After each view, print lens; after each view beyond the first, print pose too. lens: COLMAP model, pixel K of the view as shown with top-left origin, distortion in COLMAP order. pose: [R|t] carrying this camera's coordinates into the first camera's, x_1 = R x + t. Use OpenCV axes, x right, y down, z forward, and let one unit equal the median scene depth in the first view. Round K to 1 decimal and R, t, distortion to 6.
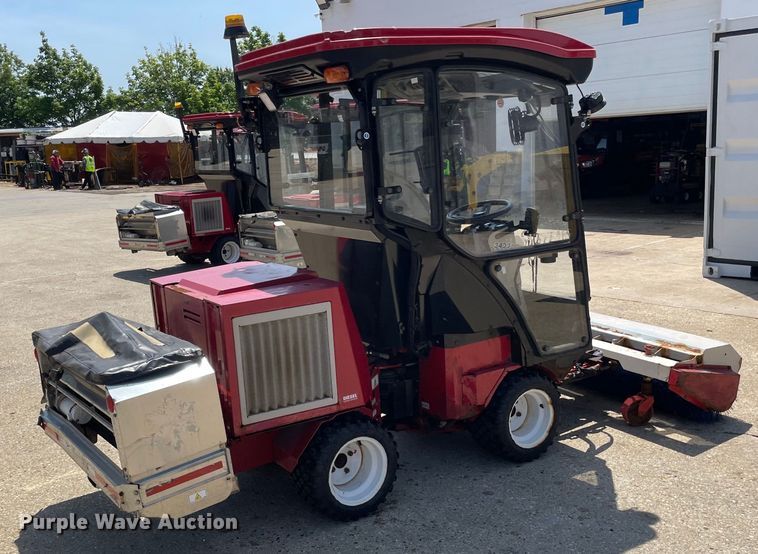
lens RADIAL K [[739.1, 0, 379.0], [0, 739.1, 277.0], [0, 0, 1]] dist [0.073397, -0.016102]
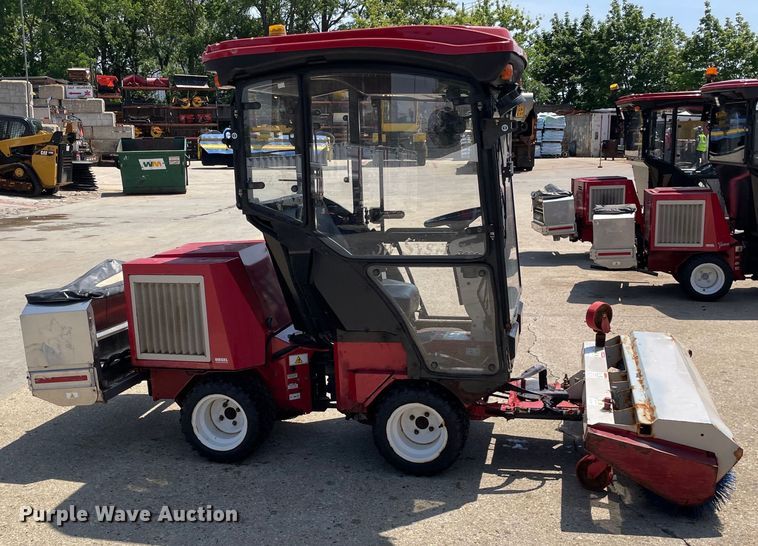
lens RADIAL K [[757.8, 0, 376.7], [0, 757.8, 307.1], [0, 0, 1]] dist [0.052212, -0.004216]
pose [[0.732994, 0.171510, -0.658259, 0.879610], [-0.131346, 0.985167, 0.110428, -0.081988], [0.667434, 0.005516, 0.744648, 0.255509]]
